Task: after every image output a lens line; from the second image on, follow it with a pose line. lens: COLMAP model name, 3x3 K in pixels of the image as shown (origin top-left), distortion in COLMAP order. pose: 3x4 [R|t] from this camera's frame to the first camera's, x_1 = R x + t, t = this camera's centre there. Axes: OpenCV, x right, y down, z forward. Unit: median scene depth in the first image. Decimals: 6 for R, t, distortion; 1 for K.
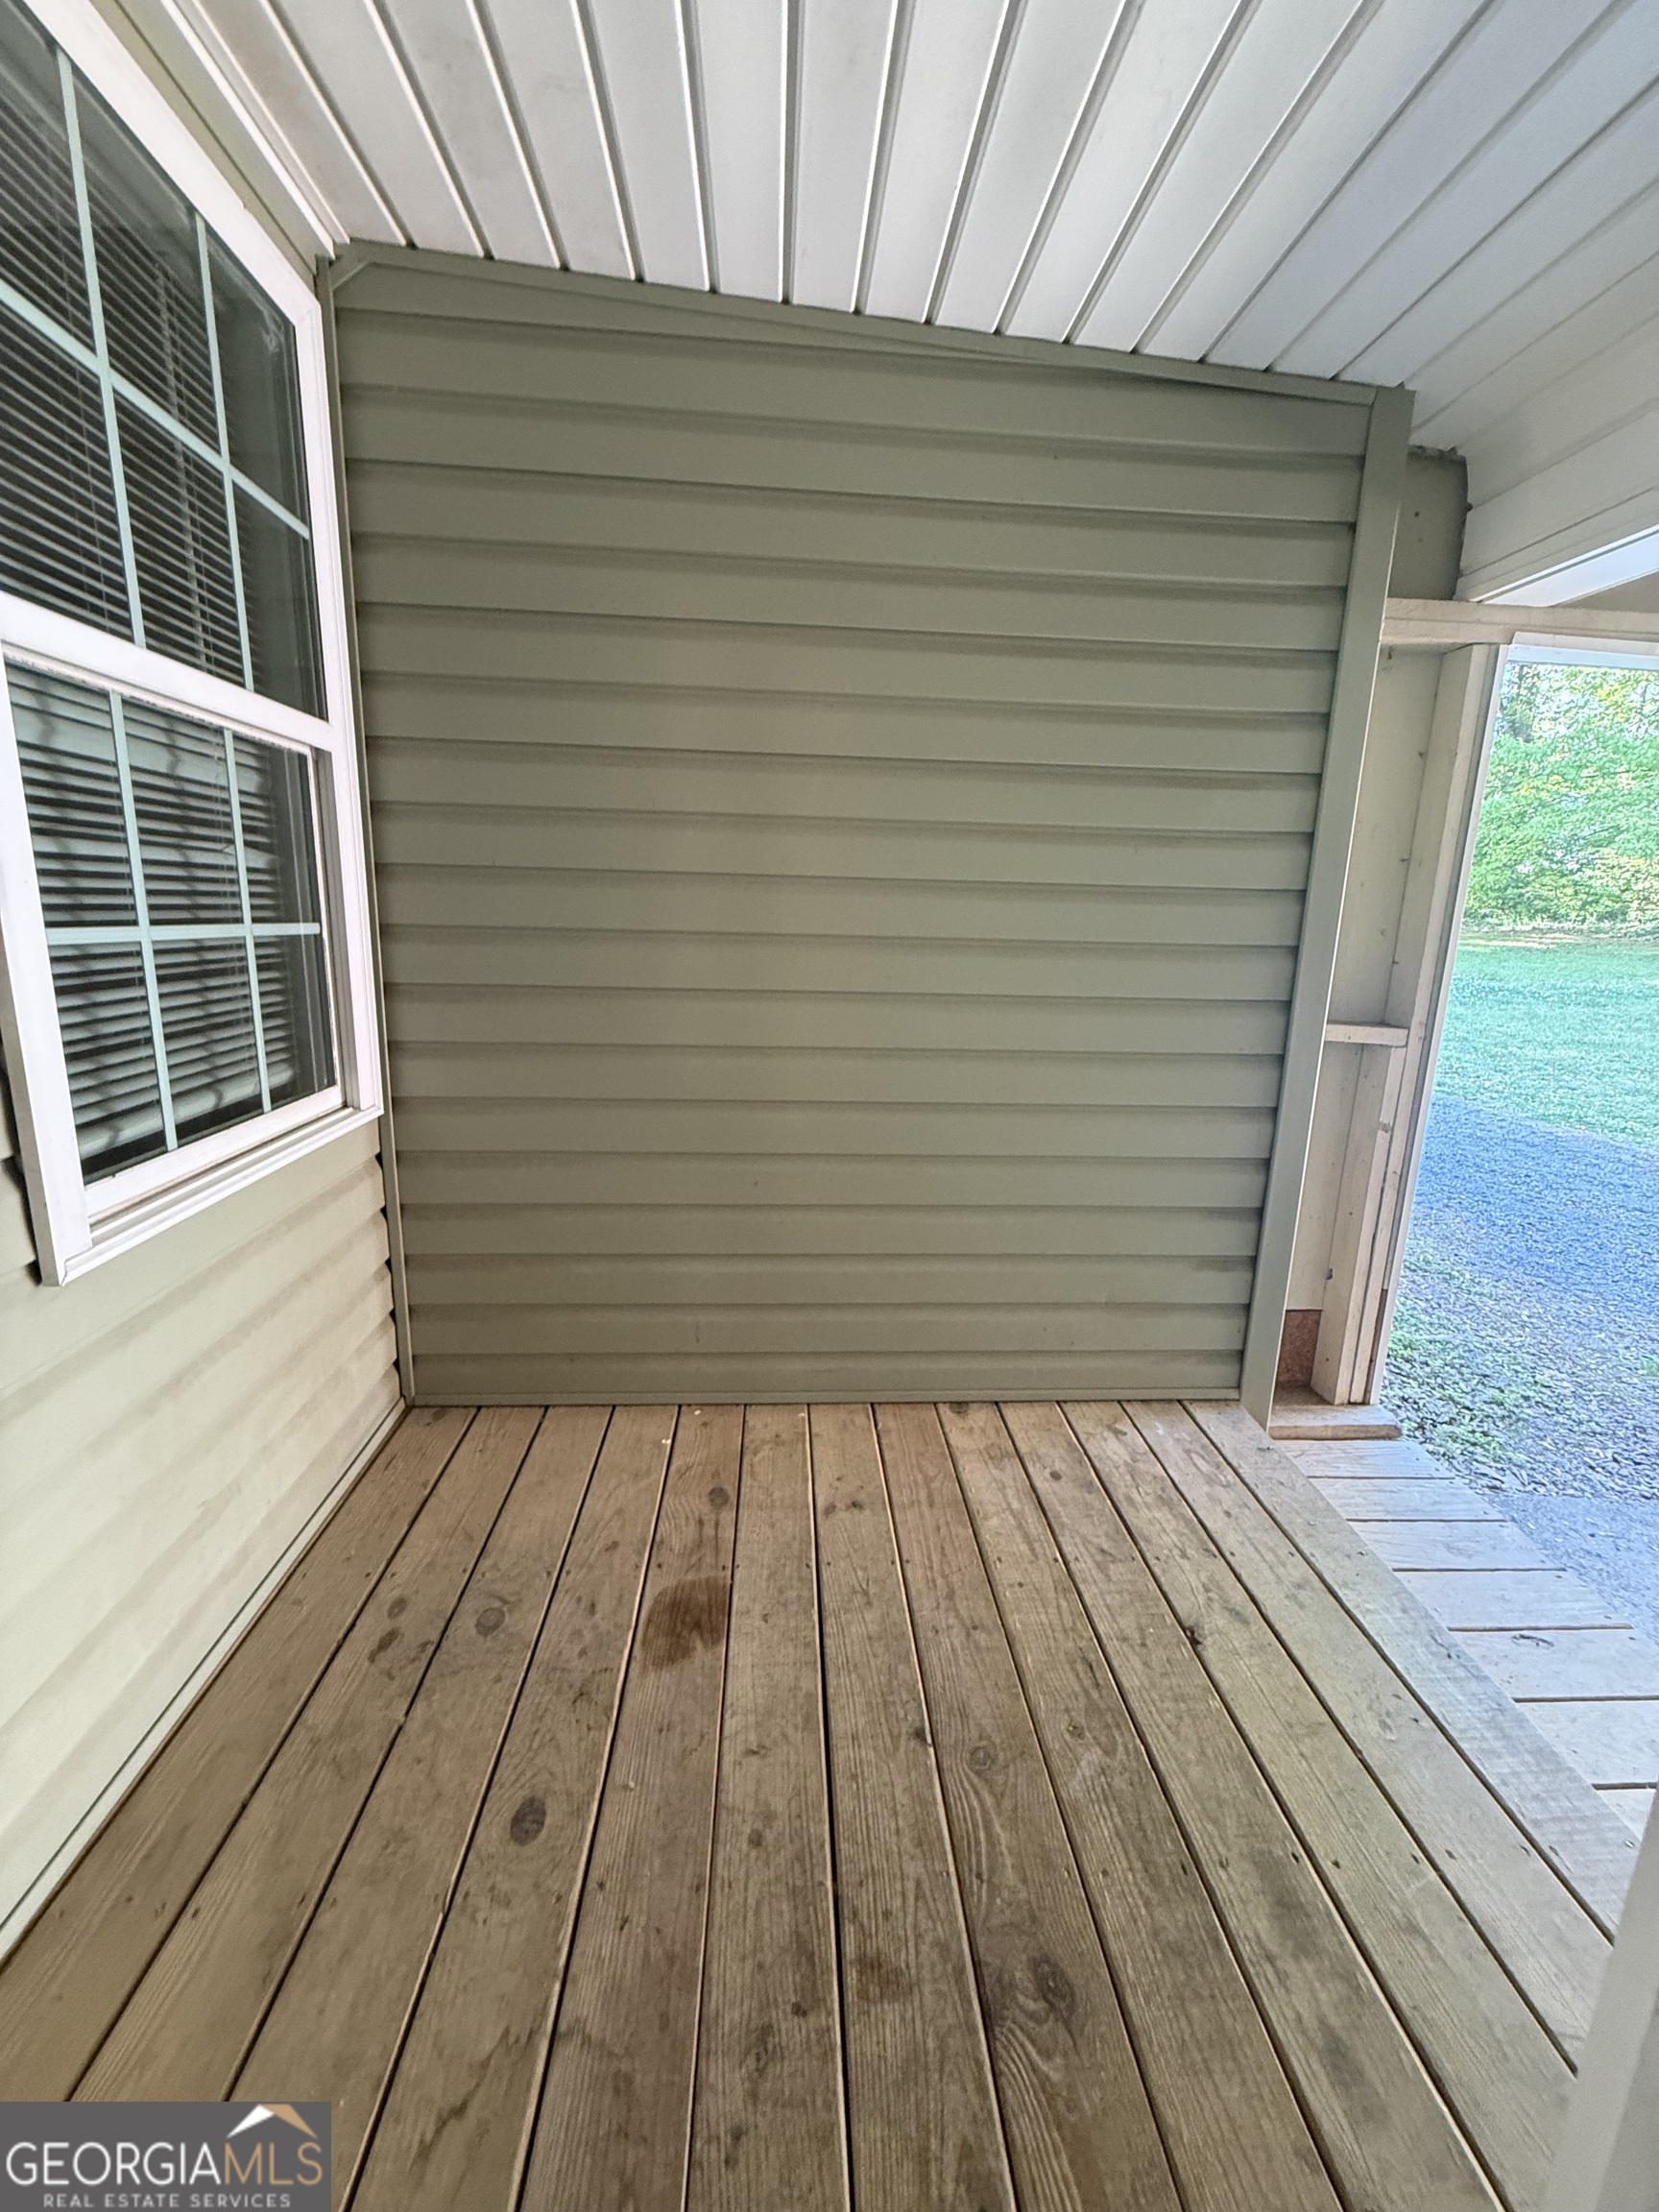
lens RADIAL K [[880.0, 0, 829.5], [0, 880.0, 1106.0], [0, 0, 1]] dist [0.000536, 0.000006]
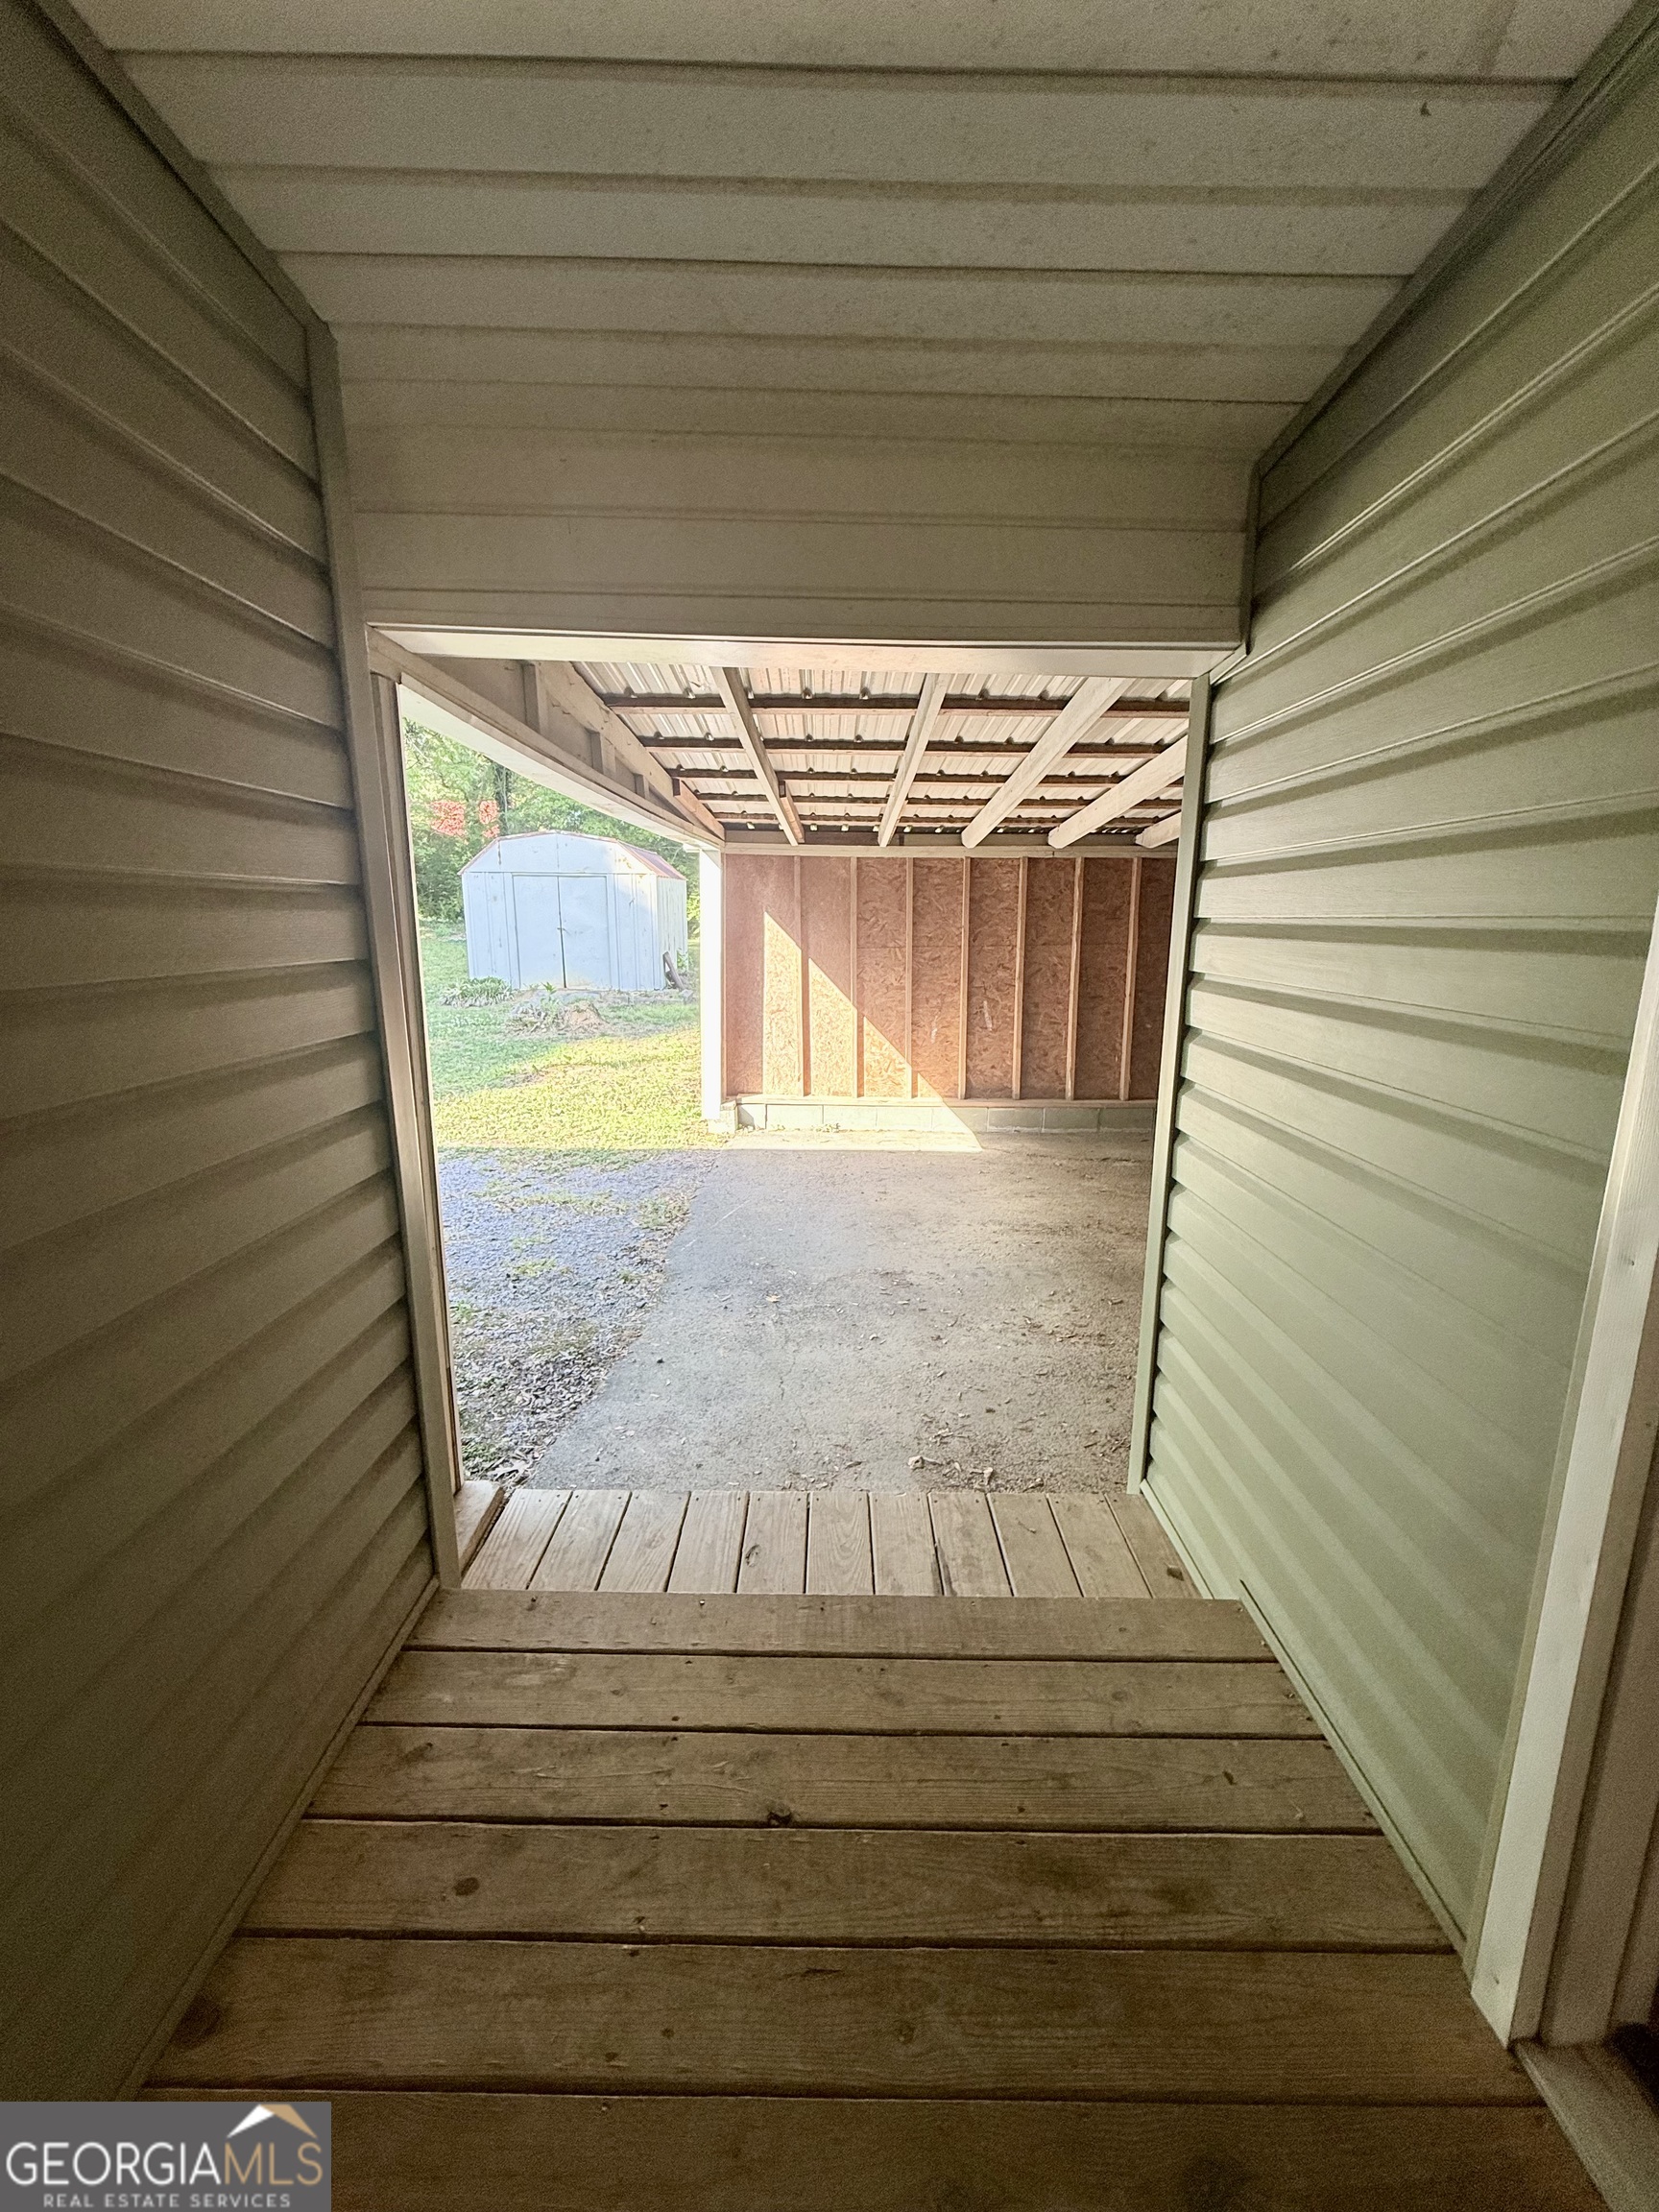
lens RADIAL K [[880.0, 0, 829.5], [0, 880.0, 1106.0], [0, 0, 1]] dist [0.000536, 0.000006]
pose [[0.061890, -0.233426, 0.970403, -0.221889], [0.209311, 0.953682, 0.216055, -0.212934], [-0.975888, 0.189745, 0.107882, 0.559829]]
